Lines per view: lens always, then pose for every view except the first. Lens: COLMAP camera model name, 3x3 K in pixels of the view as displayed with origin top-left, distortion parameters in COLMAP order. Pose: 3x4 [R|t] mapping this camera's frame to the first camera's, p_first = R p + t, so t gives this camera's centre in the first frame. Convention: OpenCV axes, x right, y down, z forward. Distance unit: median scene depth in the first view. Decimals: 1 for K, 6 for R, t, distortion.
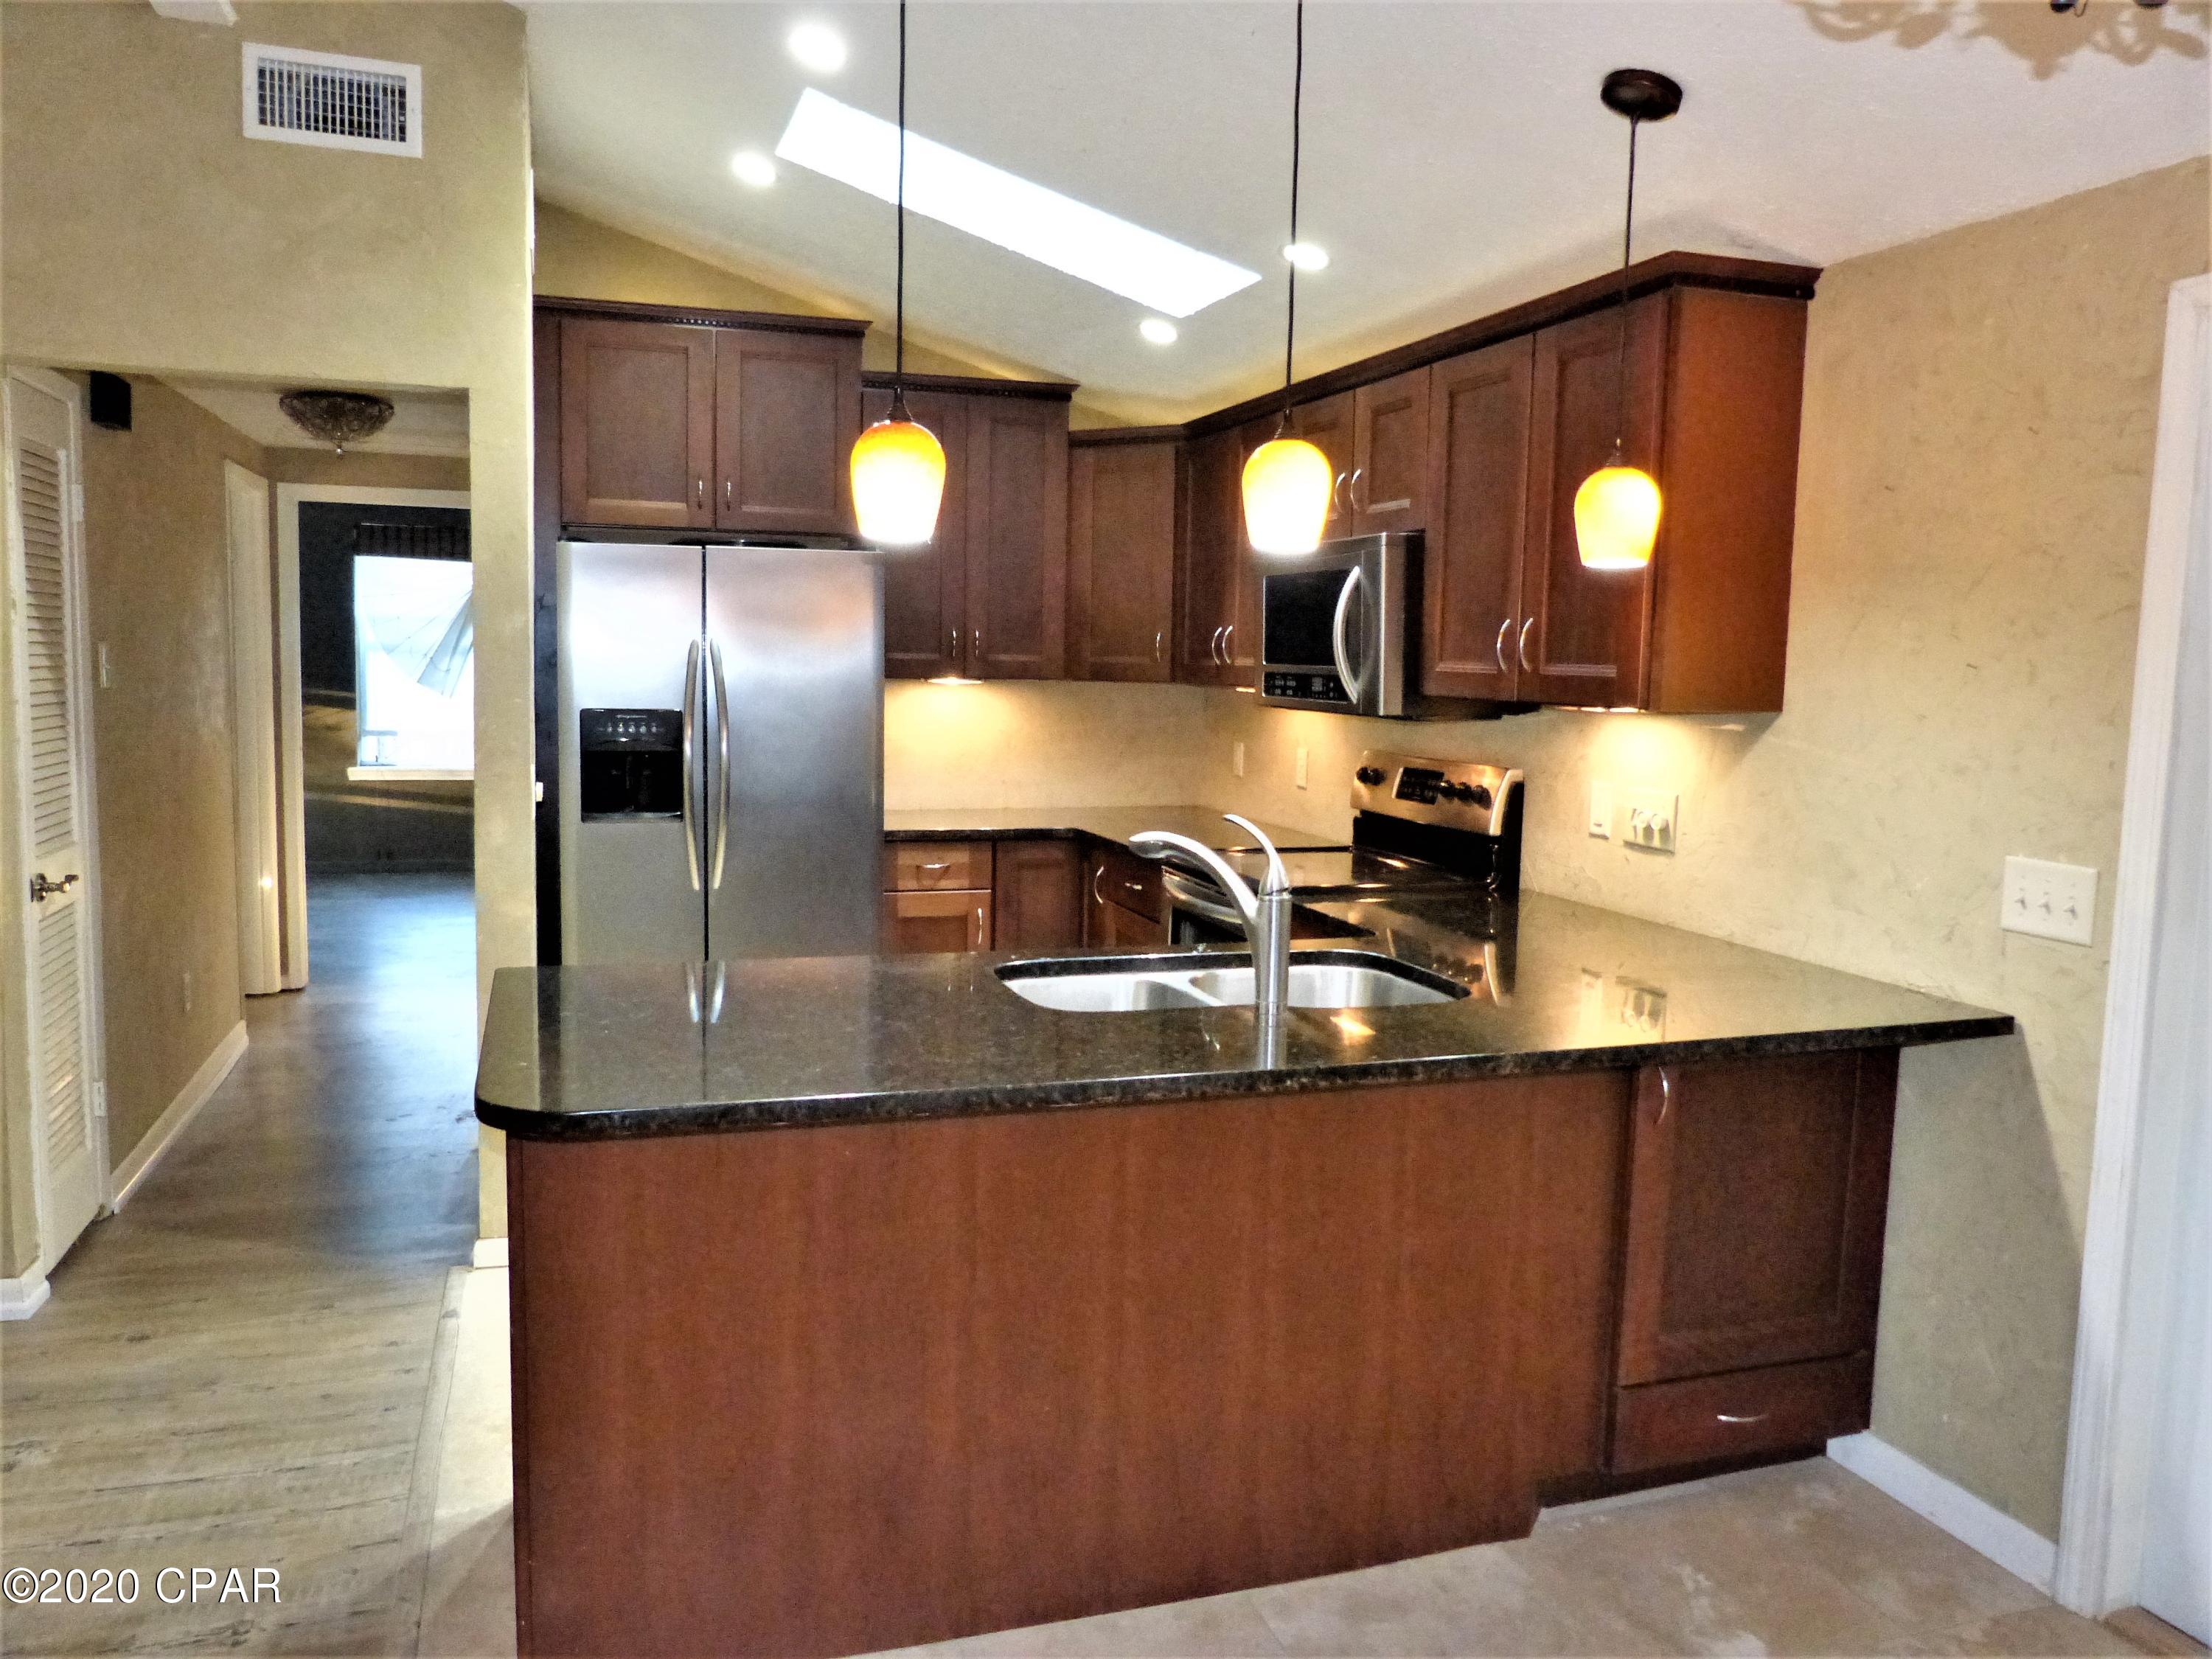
lens RADIAL K [[1632.4, 0, 1100.9], [0, 1632.4, 832.7], [0, 0, 1]] dist [-0.045312, 0.026557]
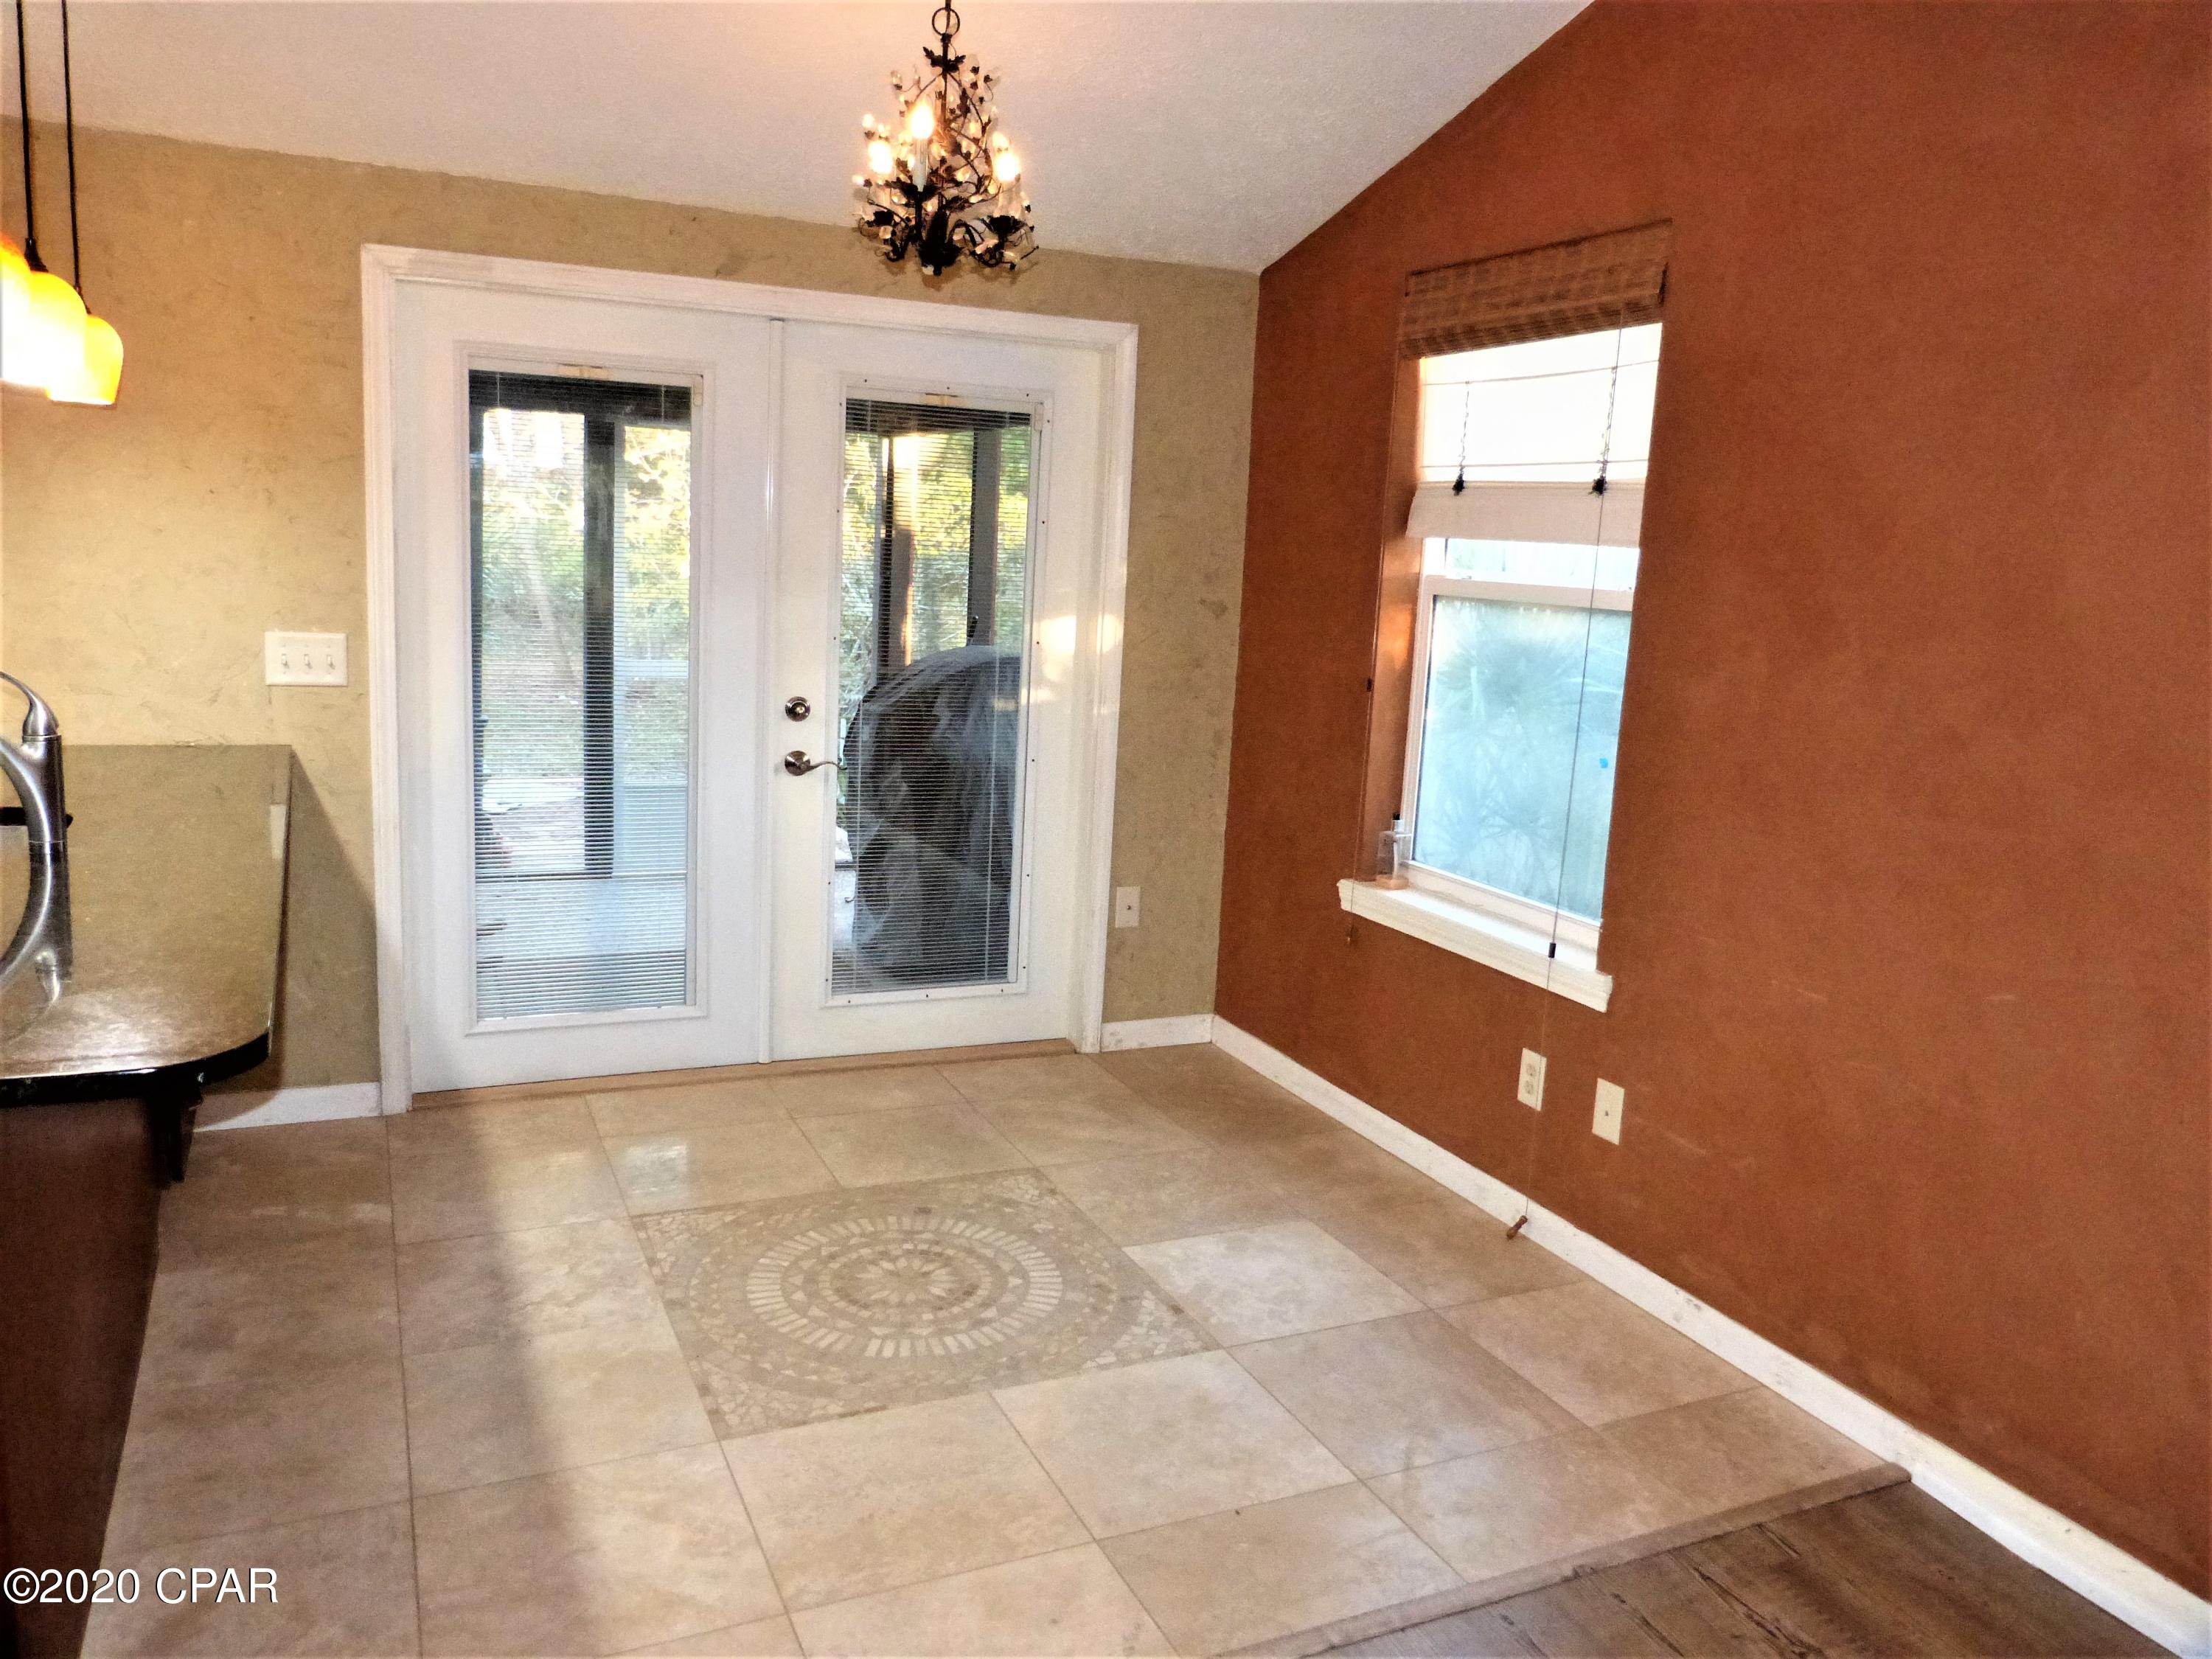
lens RADIAL K [[1665.3, 0, 1106.5], [0, 1665.3, 821.9], [0, 0, 1]] dist [-0.031333, 0.027180]
pose [[-0.121121, -0.195033, 0.973289, -0.850698], [0.053670, 0.977787, 0.202613, -0.068222], [-0.991186, 0.076777, -0.107963, 0.410451]]
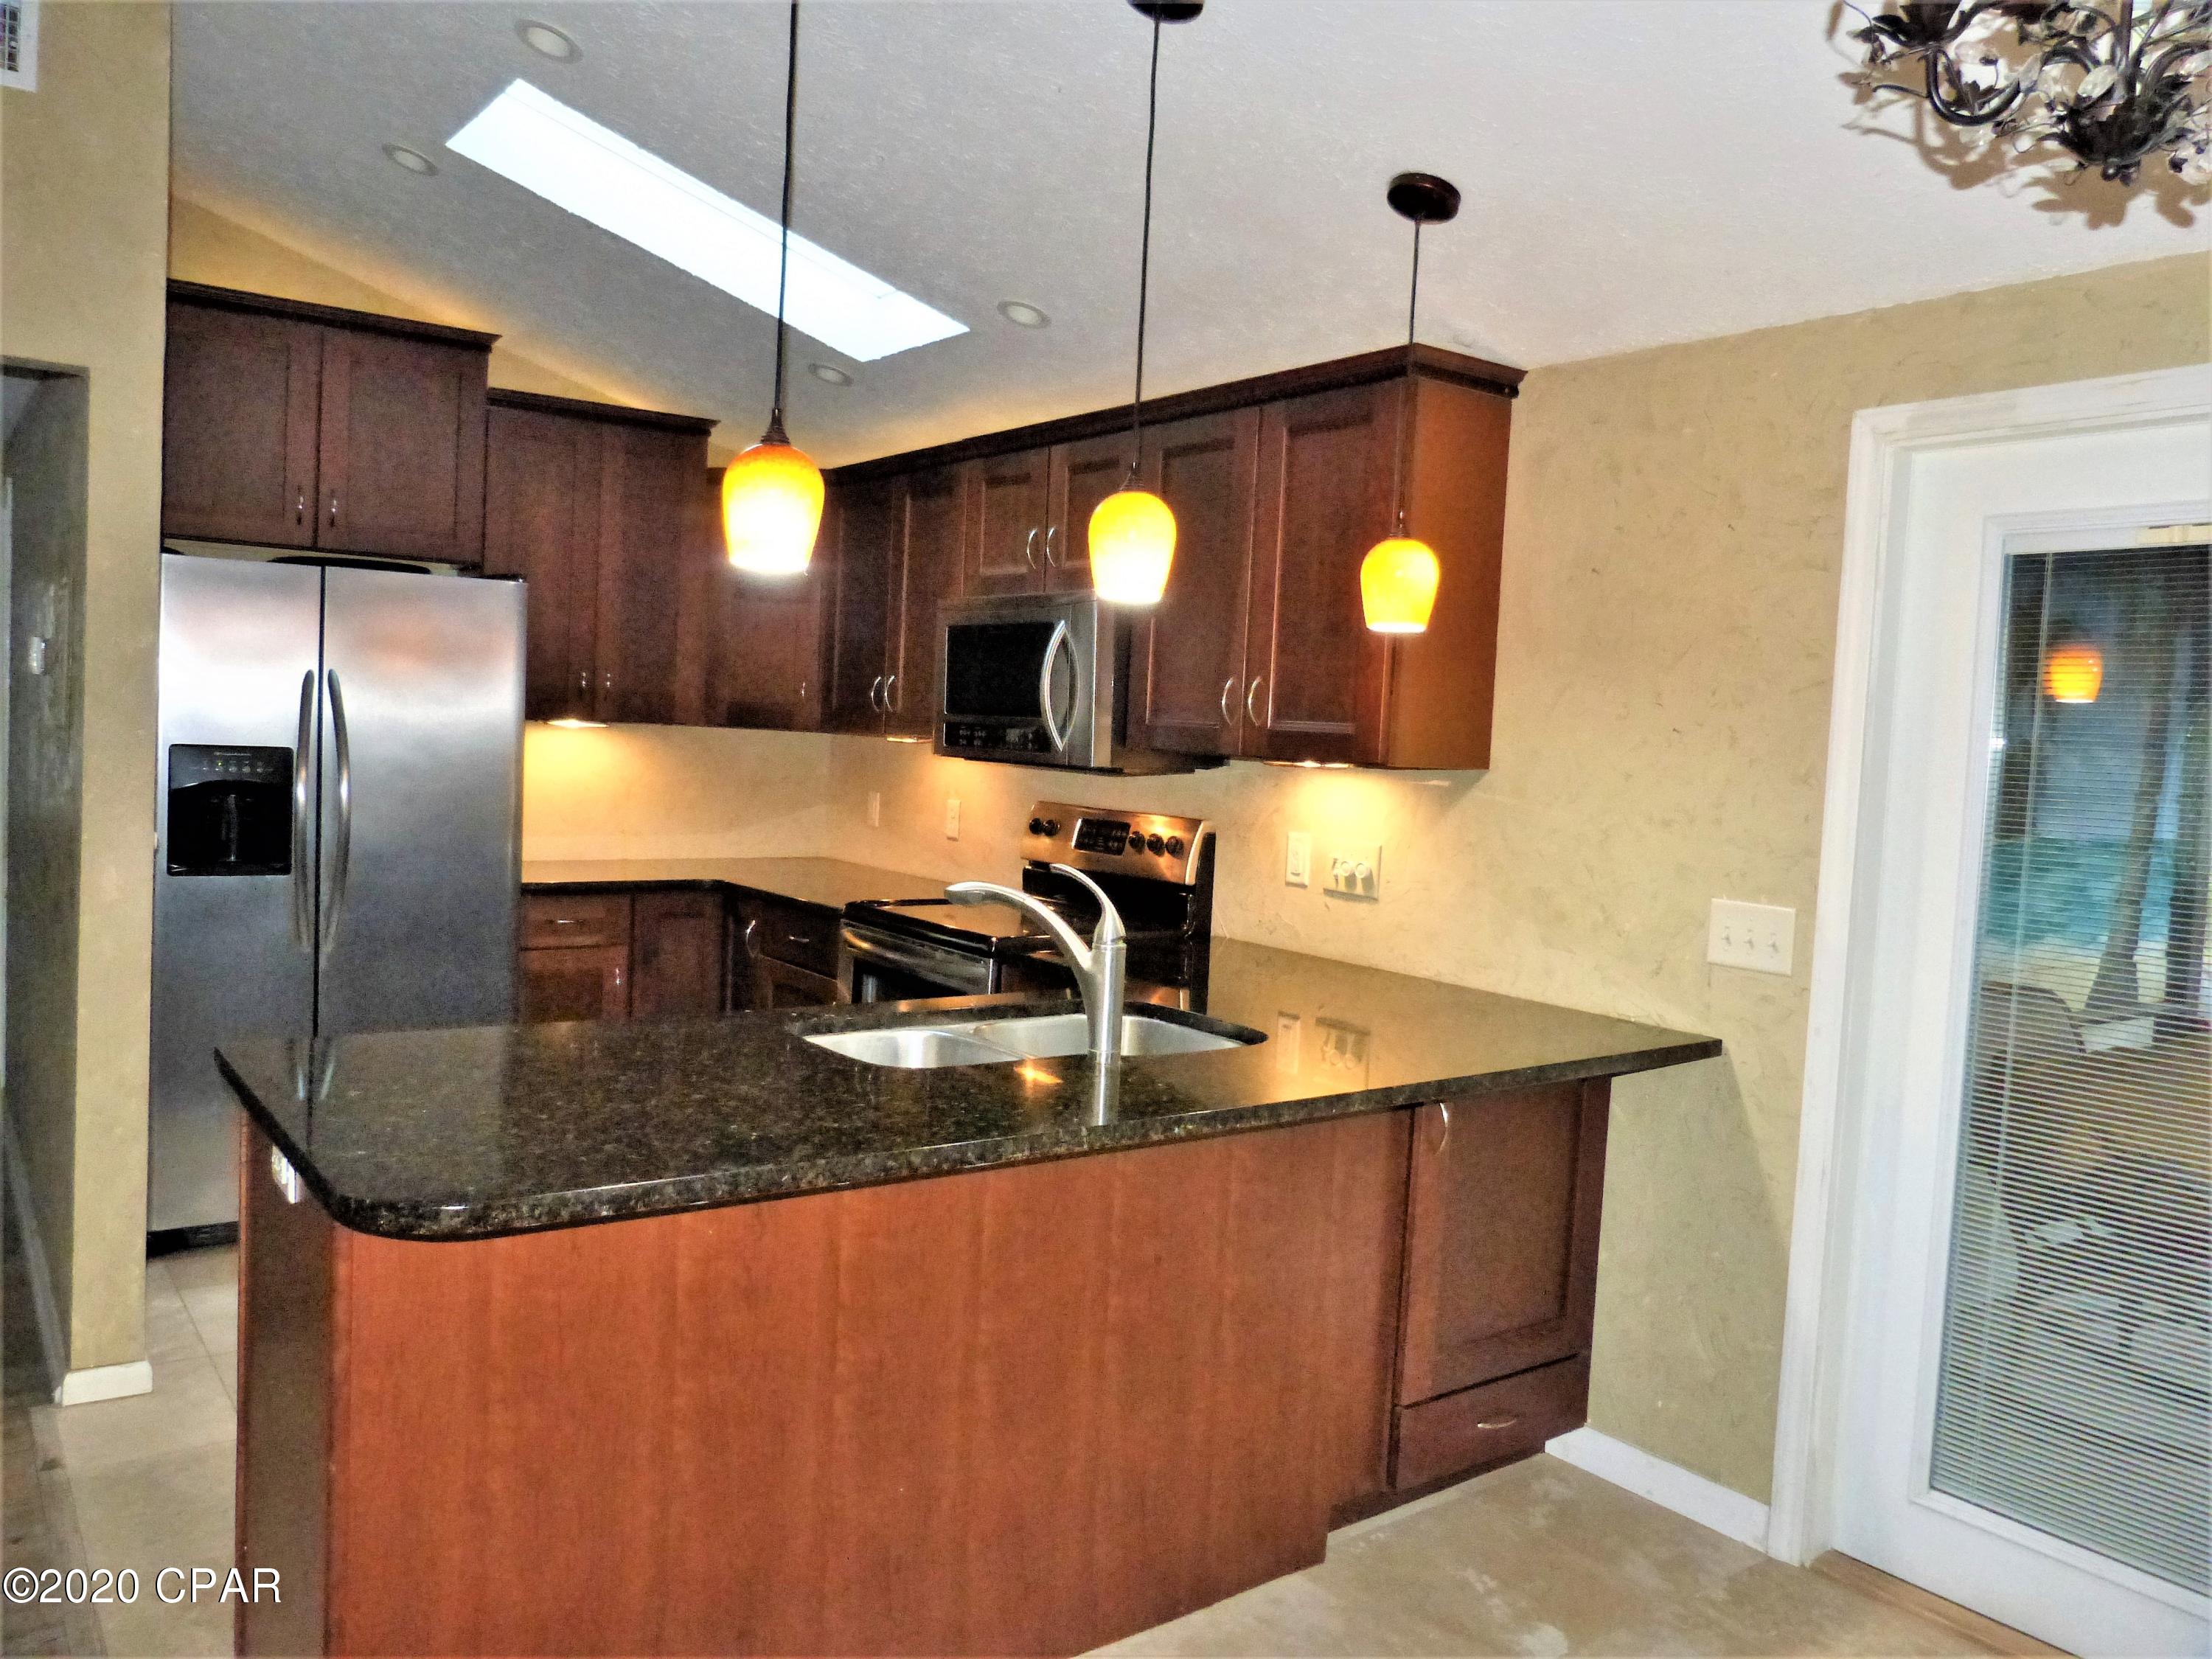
lens RADIAL K [[1632.4, 0, 1100.9], [0, 1632.4, 832.7], [0, 0, 1]] dist [-0.045312, 0.026557]
pose [[0.949426, 0.004342, 0.313960, -0.186653], [0.006042, 0.999467, -0.032091, 0.001966], [-0.313932, 0.032365, 0.948894, 0.045372]]
